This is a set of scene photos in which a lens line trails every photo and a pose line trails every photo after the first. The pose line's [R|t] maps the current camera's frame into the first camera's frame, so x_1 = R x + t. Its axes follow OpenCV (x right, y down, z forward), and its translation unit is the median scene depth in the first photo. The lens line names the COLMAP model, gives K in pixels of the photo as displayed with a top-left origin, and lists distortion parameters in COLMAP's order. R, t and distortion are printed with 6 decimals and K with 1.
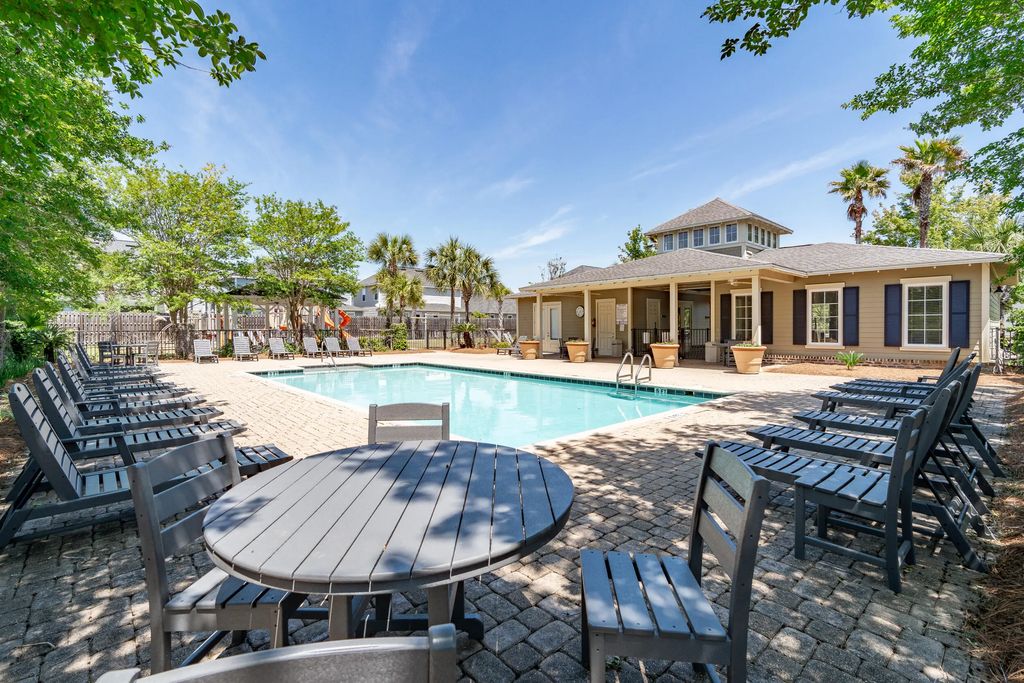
lens RADIAL K [[457.1, 0, 515.1], [0, 457.1, 361.2], [0, 0, 1]] dist [-0.000219, -0.000031]
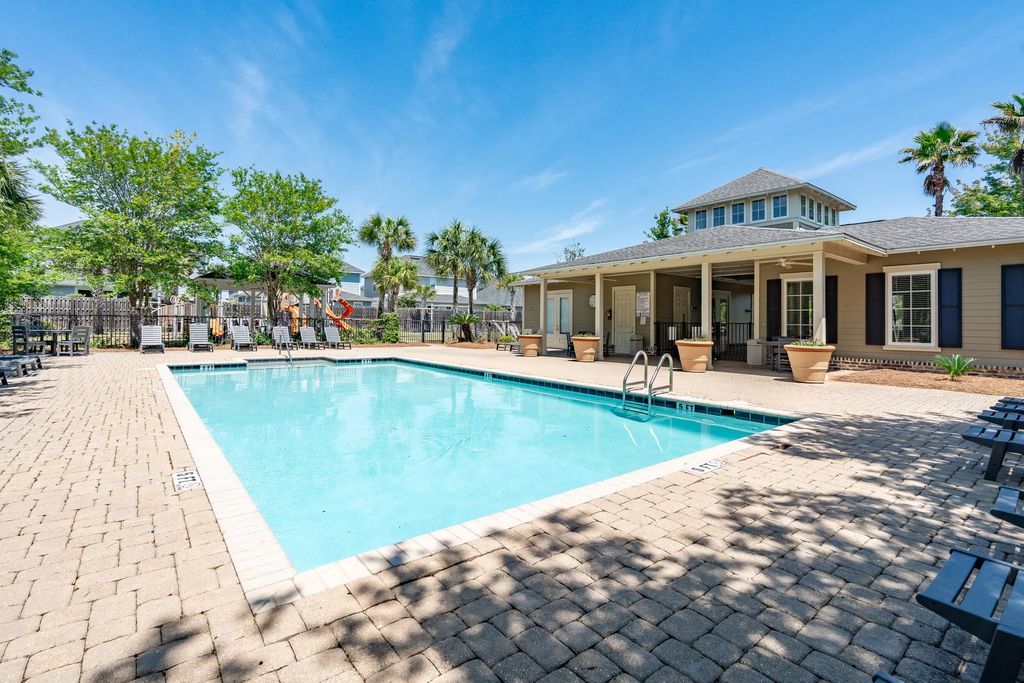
lens RADIAL K [[466.2, 0, 512.0], [0, 466.2, 341.5], [0, 0, 1]] dist [-0.001107, -0.000150]
pose [[0.997835, 0.018590, -0.063087, 0.051182], [-0.020675, 0.999256, -0.032555, -0.003013], [0.062434, 0.033789, 0.997477, 0.142580]]
